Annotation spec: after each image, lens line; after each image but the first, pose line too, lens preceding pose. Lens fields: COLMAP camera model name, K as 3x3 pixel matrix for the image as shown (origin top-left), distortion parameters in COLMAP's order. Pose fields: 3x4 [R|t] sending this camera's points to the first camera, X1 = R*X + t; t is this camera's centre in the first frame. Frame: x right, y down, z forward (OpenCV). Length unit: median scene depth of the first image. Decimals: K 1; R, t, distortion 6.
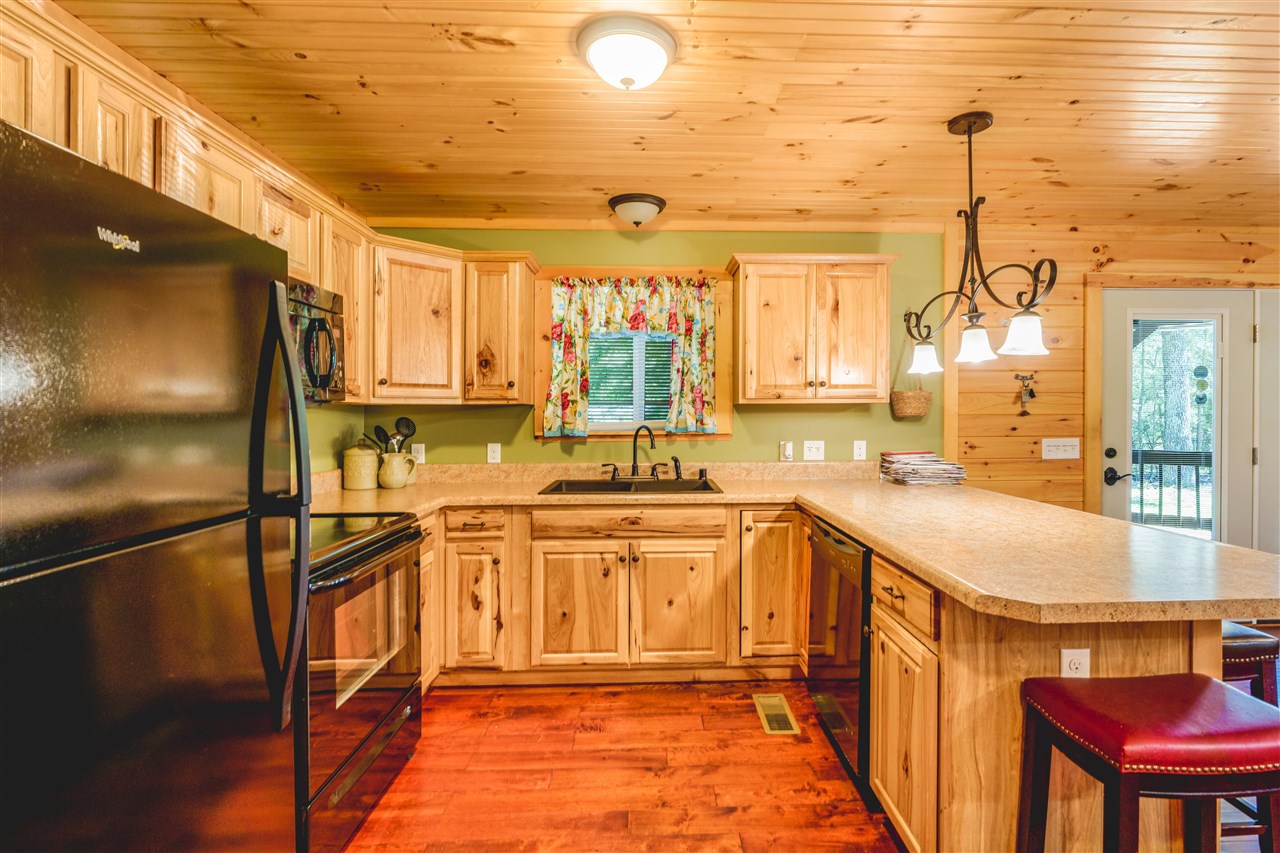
lens RADIAL K [[583.9, 0, 624.9], [0, 583.9, 418.6], [0, 0, 1]] dist [-0.003572, 0.003706]
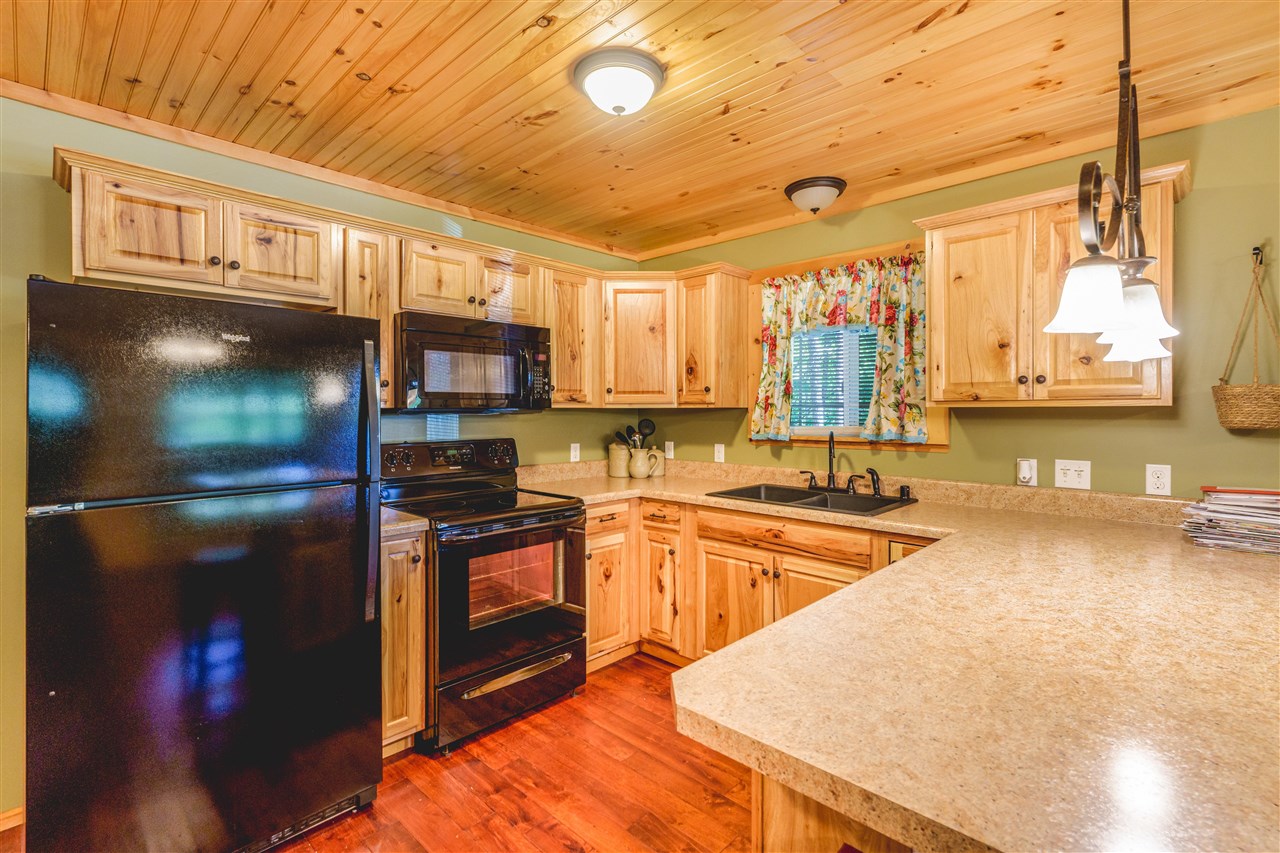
lens RADIAL K [[573.2, 0, 644.7], [0, 573.2, 406.6], [0, 0, 1]] dist [-0.005953, 0.005907]
pose [[0.703829, -0.000846, -0.710369, 0.508738], [-0.006107, 0.999955, -0.007241, -0.020194], [0.710343, 0.009434, 0.703792, 0.198711]]
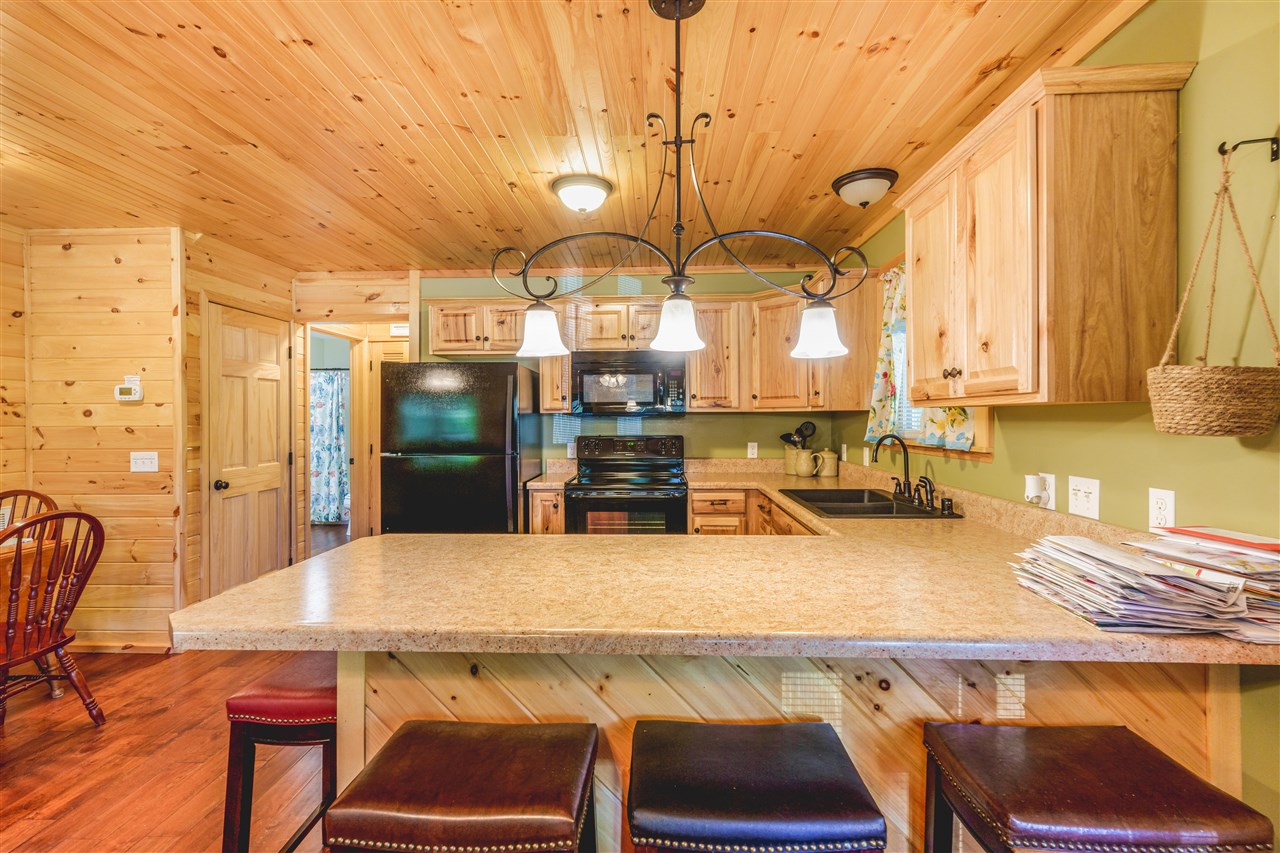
lens RADIAL K [[573.2, 0, 632.0], [0, 573.2, 416.4], [0, 0, 1]] dist [-0.005953, 0.005907]
pose [[-0.070692, 0.003462, -0.997492, 0.978633], [-0.000806, 0.999993, 0.003528, -0.019122], [0.997498, 0.001054, -0.070688, 0.777999]]
